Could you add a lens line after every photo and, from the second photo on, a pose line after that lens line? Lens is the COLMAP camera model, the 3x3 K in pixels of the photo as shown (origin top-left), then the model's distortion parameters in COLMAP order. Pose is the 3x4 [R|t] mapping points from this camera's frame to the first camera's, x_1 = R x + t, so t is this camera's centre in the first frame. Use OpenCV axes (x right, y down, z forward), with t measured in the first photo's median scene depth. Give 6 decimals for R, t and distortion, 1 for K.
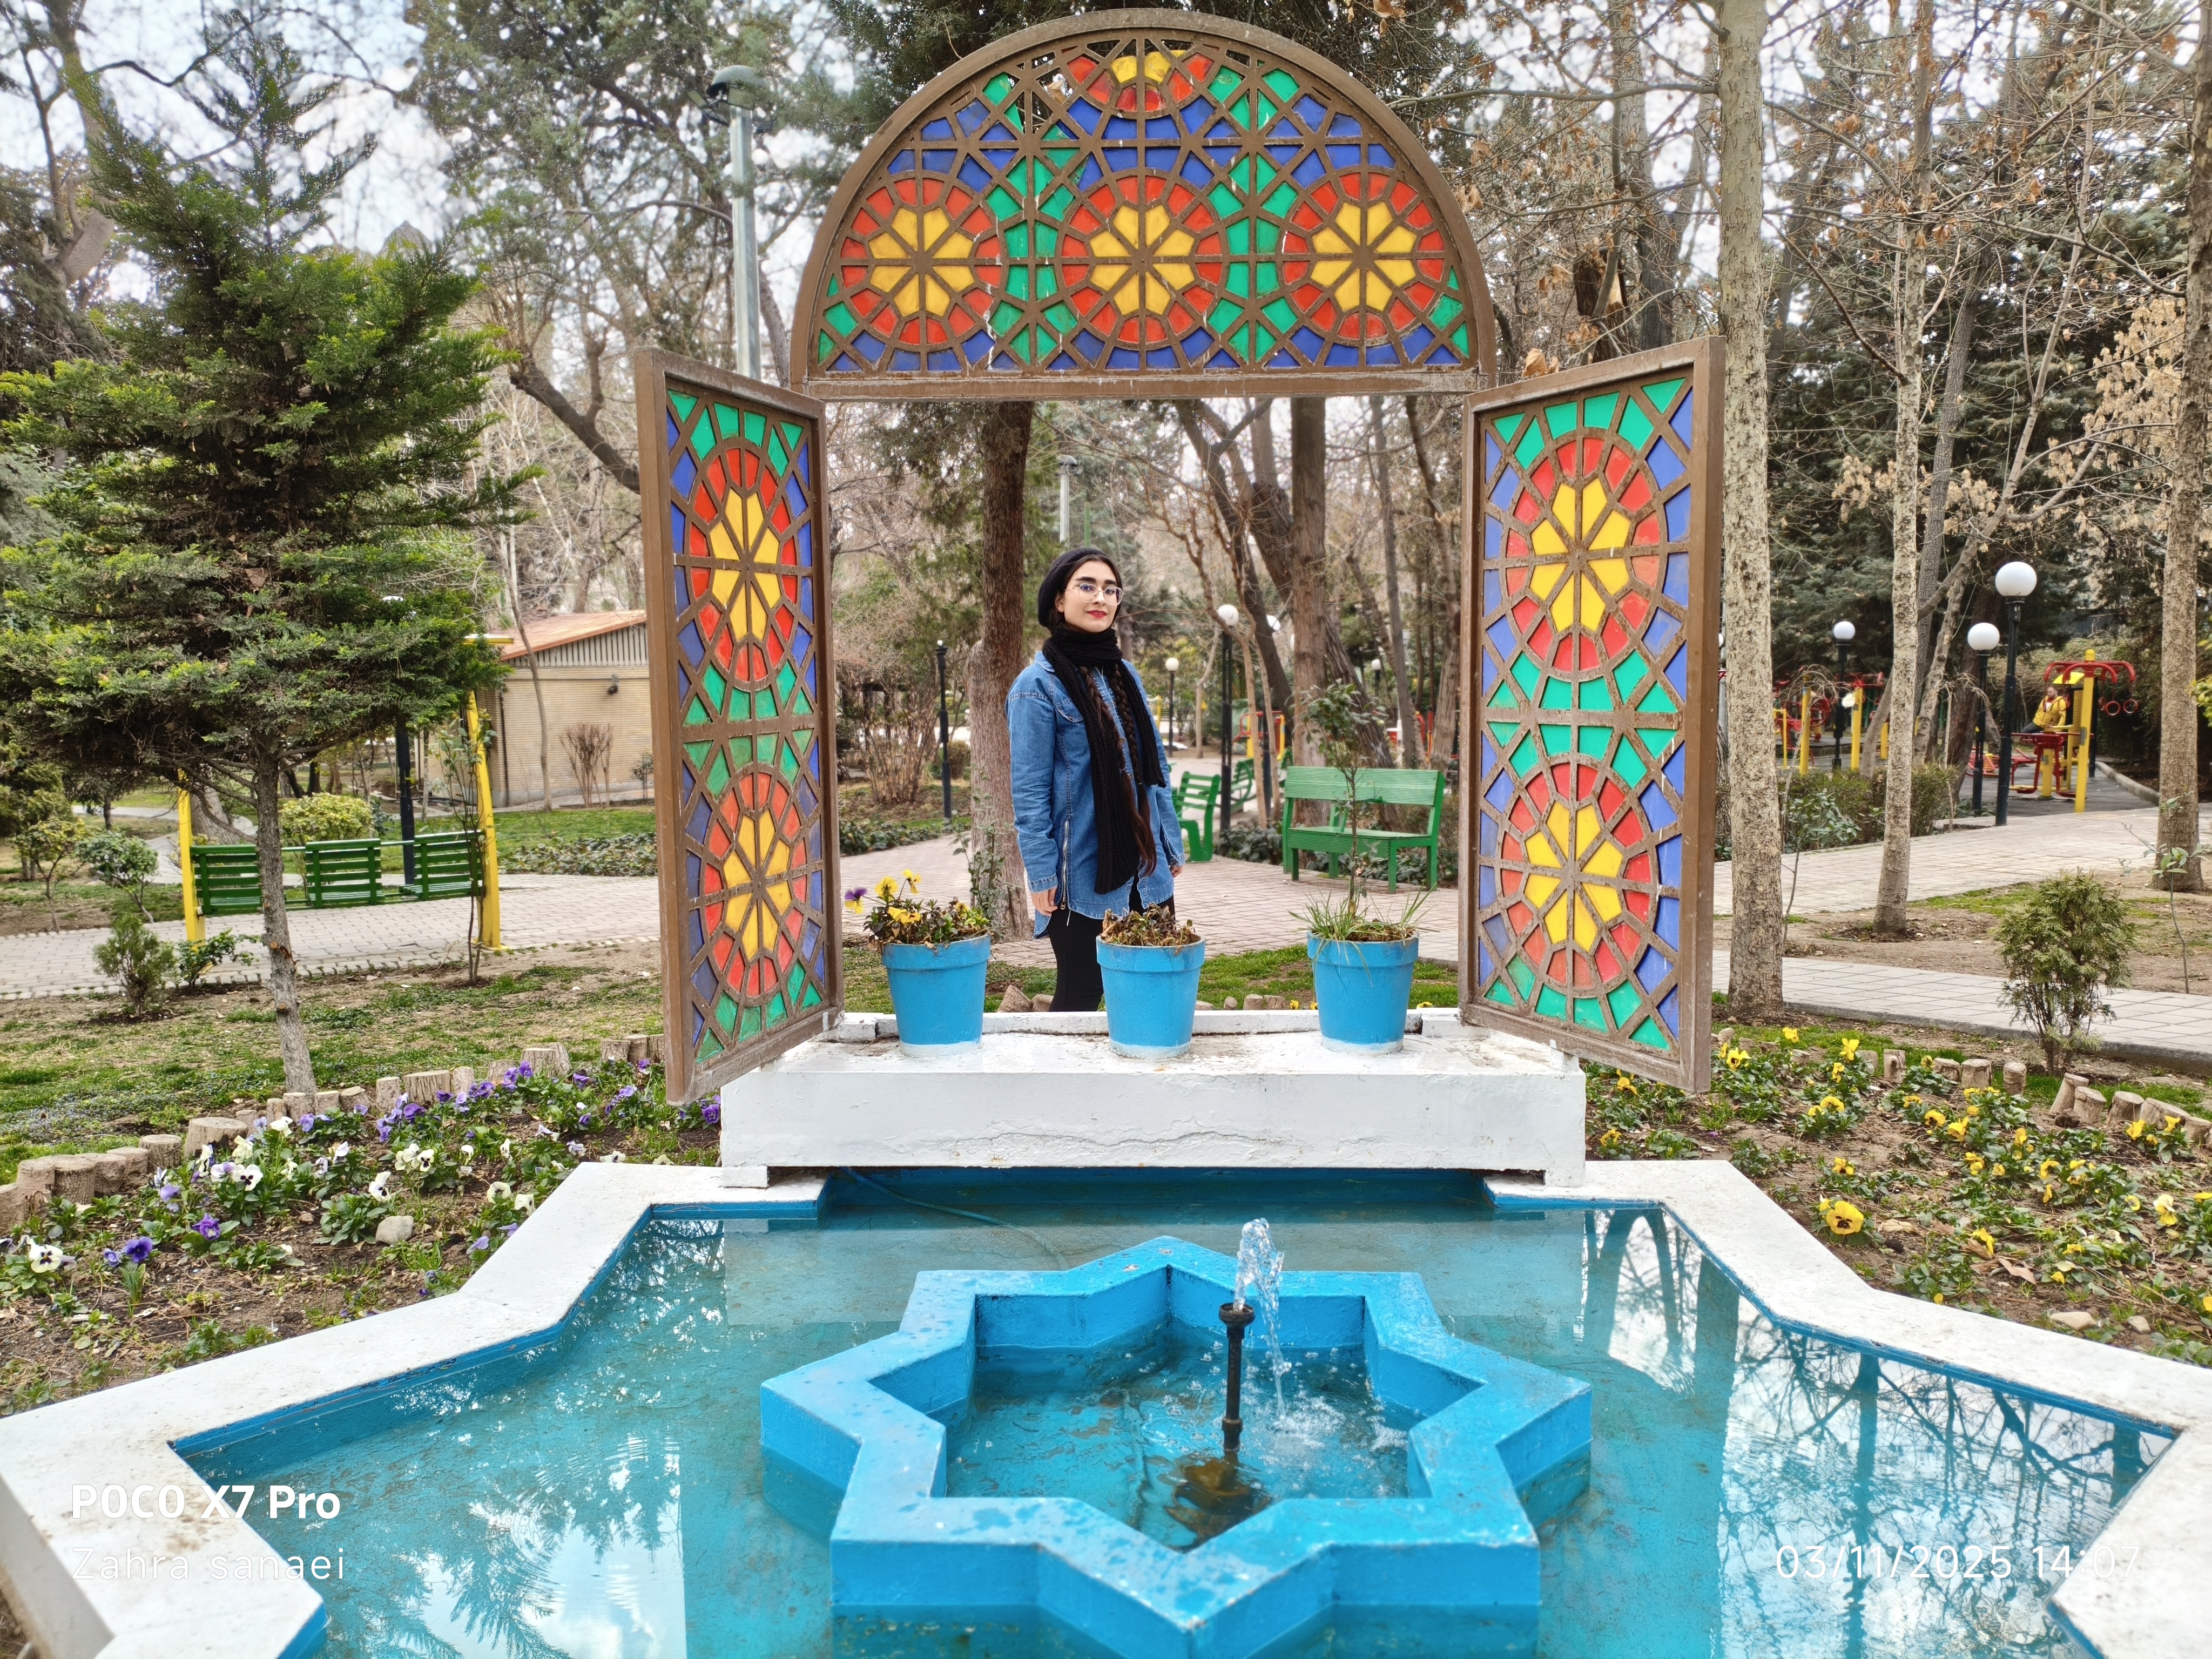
lens RADIAL K [[1698.7, 0, 1119.5], [0, 1698.7, 835.9], [0, 0, 1]] dist [0.067653, -0.134032]
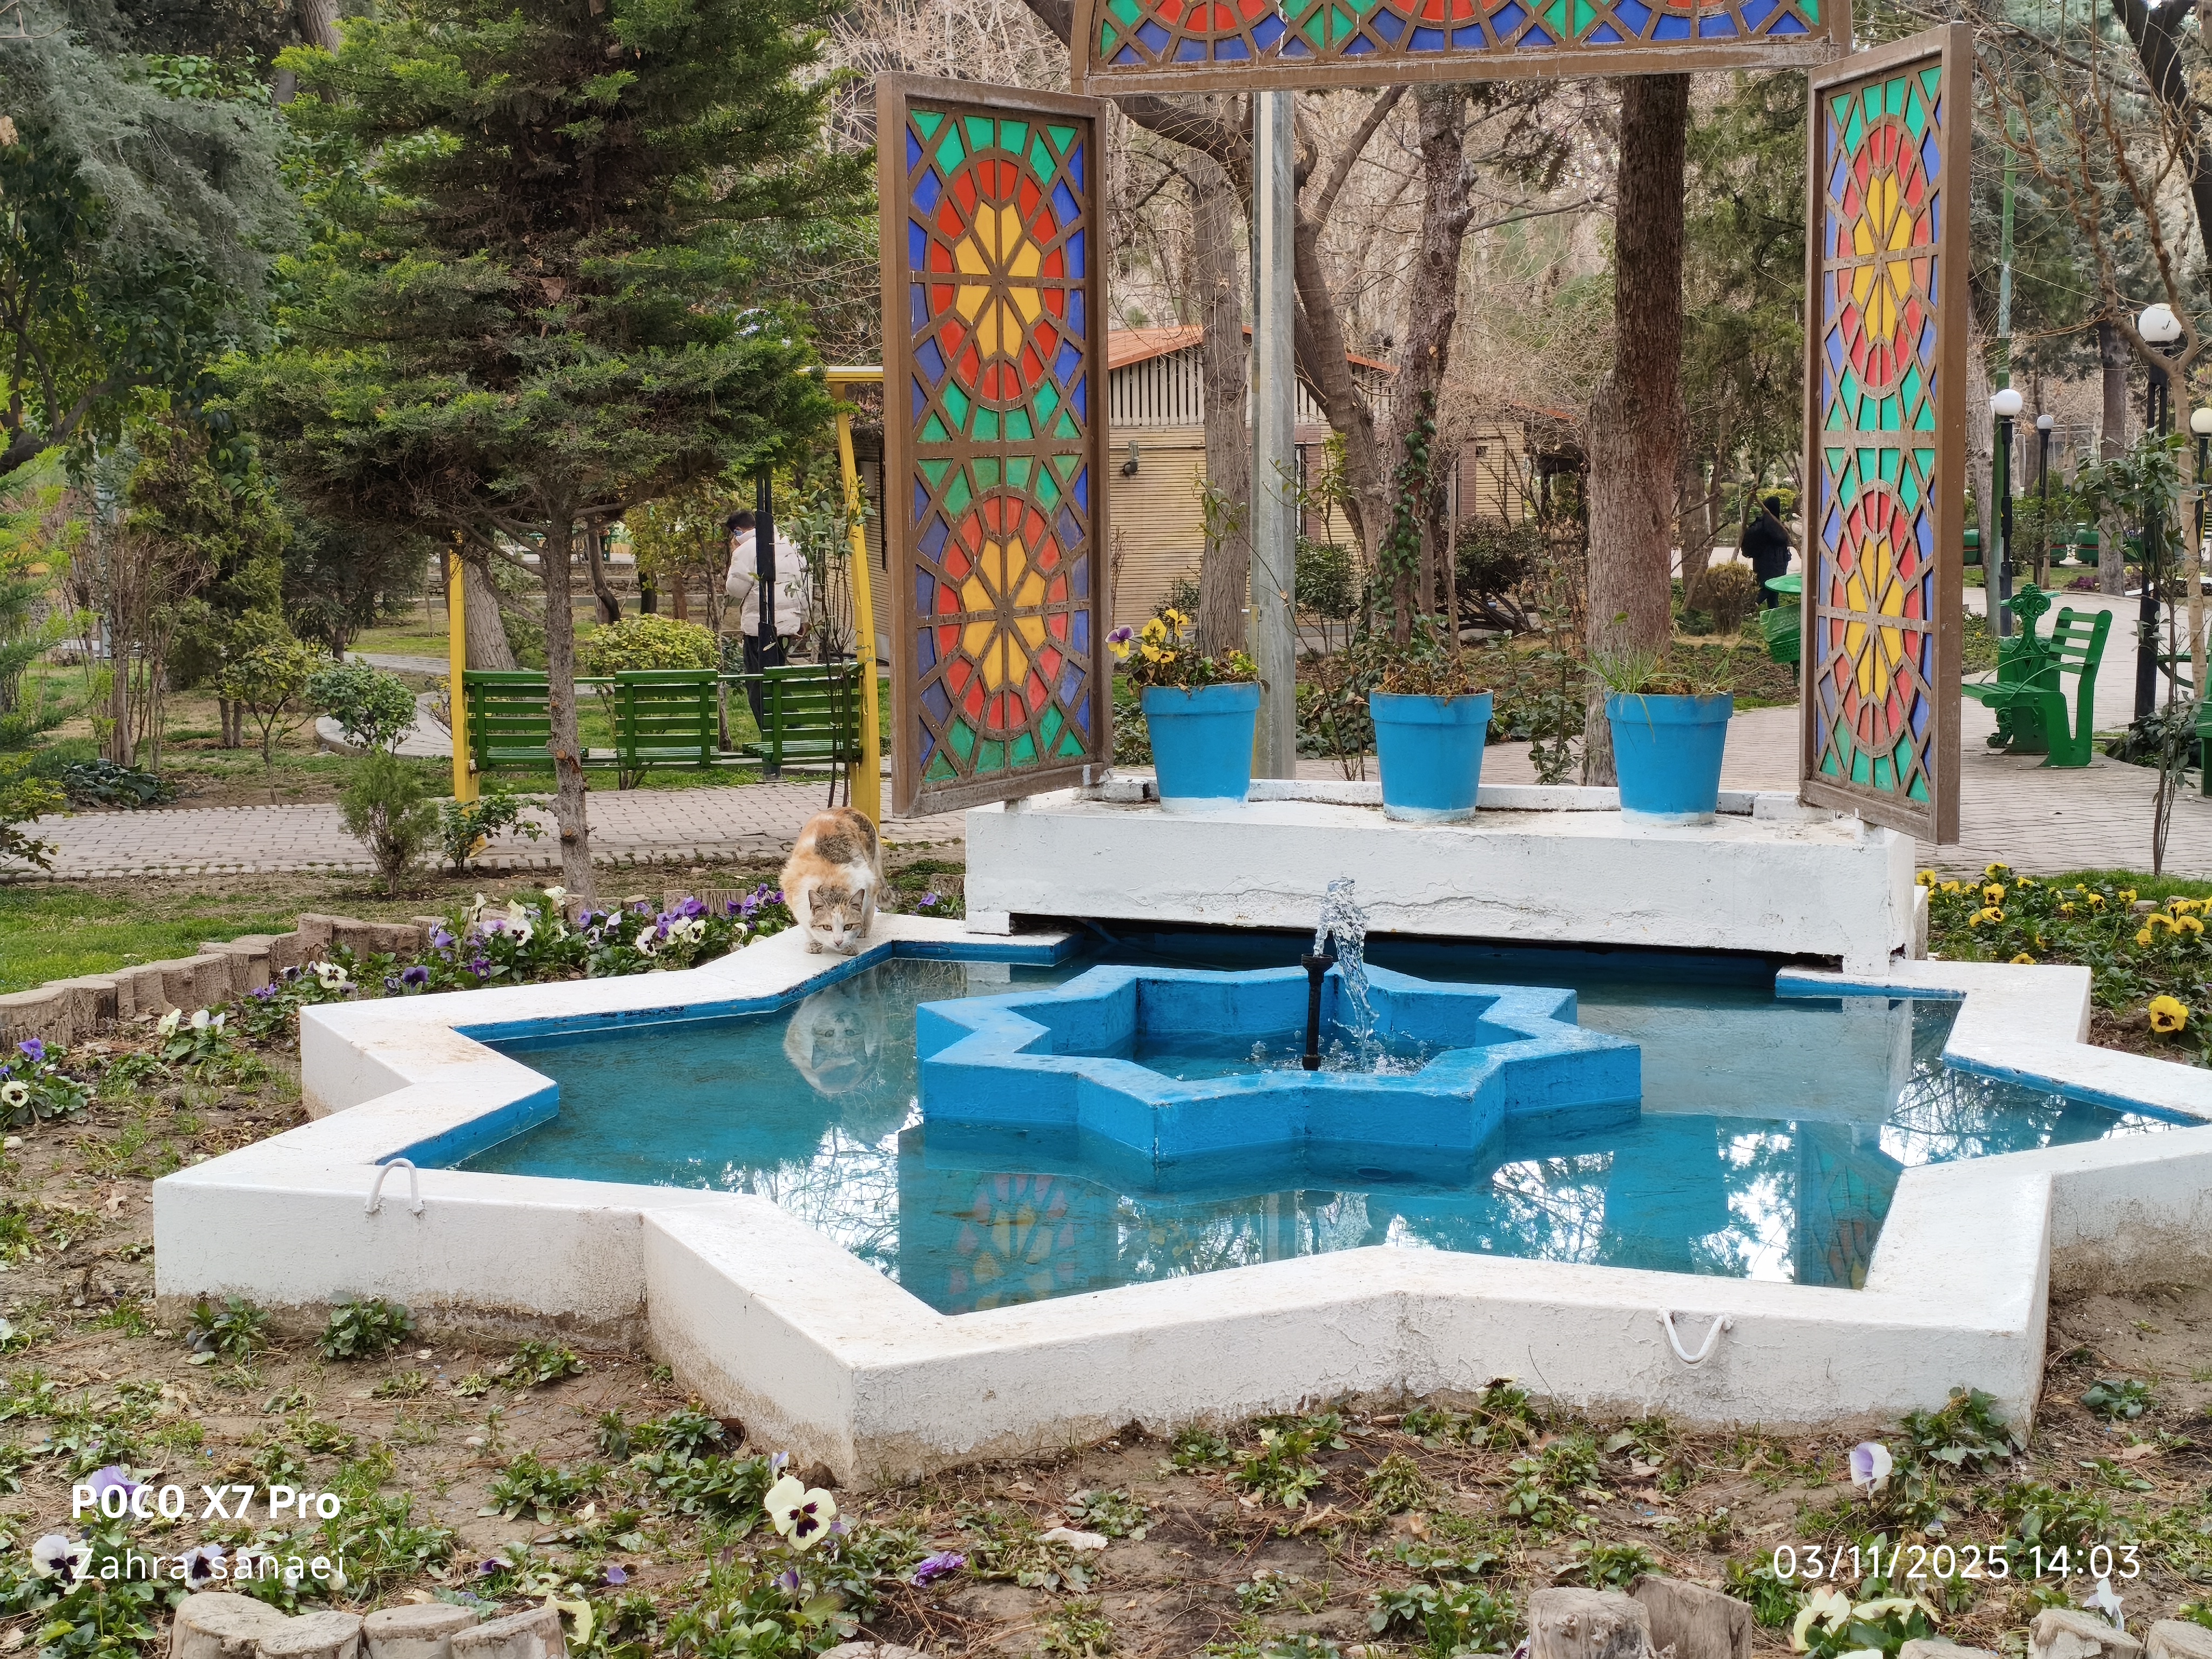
lens RADIAL K [[3387.3, 0, 1117.1], [0, 3387.3, 810.3], [0, 0, 1]] dist [0.072781, -0.113719]
pose [[0.953536, 0.035610, -0.299167, 0.247017], [-0.032137, 0.999347, 0.016522, 0.061718], [0.299560, -0.006140, 0.954058, -0.466943]]
